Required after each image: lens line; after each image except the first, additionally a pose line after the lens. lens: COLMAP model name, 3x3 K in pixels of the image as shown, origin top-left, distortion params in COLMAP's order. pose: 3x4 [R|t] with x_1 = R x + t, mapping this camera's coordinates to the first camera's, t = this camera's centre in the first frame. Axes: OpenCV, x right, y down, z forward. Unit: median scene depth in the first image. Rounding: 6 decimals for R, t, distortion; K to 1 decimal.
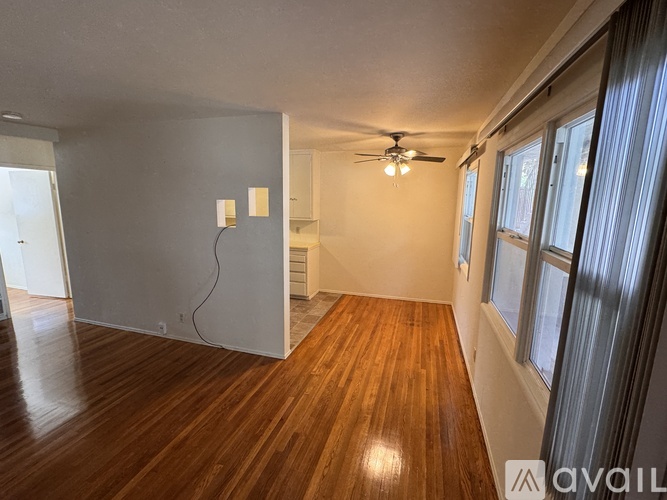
lens RADIAL K [[304.1, 0, 332.4], [0, 304.1, 249.8], [0, 0, 1]] dist [-0.003741, 0.000219]
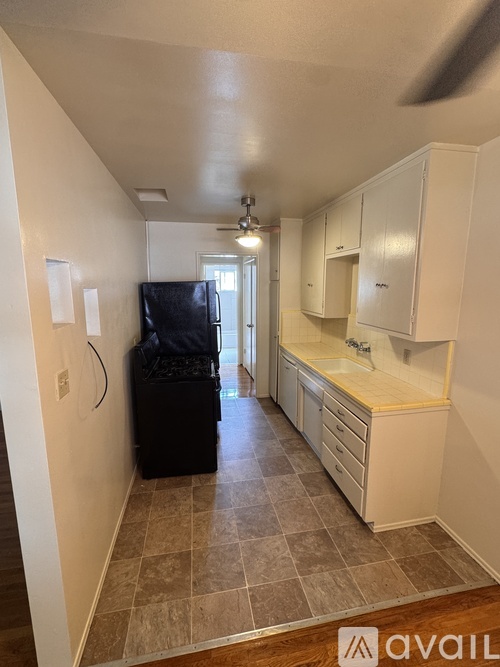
lens RADIAL K [[304.1, 0, 249.9], [0, 304.1, 330.3], [0, 0, 1]] dist [-0.003741, 0.000219]
pose [[0.467542, 0.125524, -0.875013, 0.222910], [-0.143268, 0.987540, 0.065114, -0.139530], [0.872284, 0.094918, 0.479699, 0.859380]]
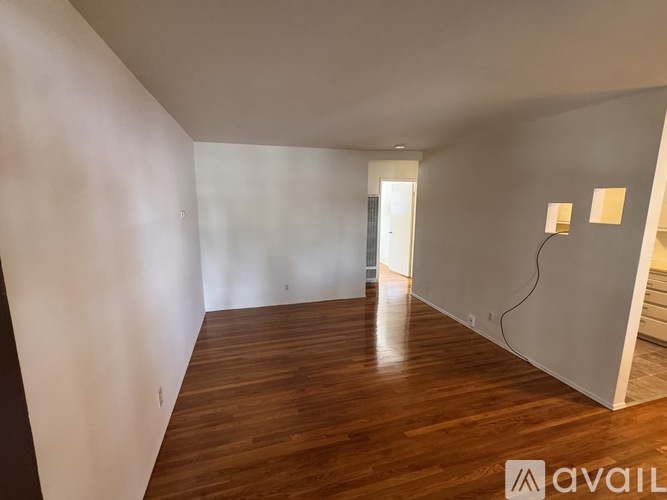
lens RADIAL K [[304.1, 0, 333.6], [0, 304.1, 249.7], [0, 0, 1]] dist [-0.003741, 0.000219]
pose [[0.555894, 0.124652, -0.821854, 0.031952], [-0.139788, 0.988631, 0.055396, 0.015822], [0.819415, 0.084091, 0.566998, -0.048396]]
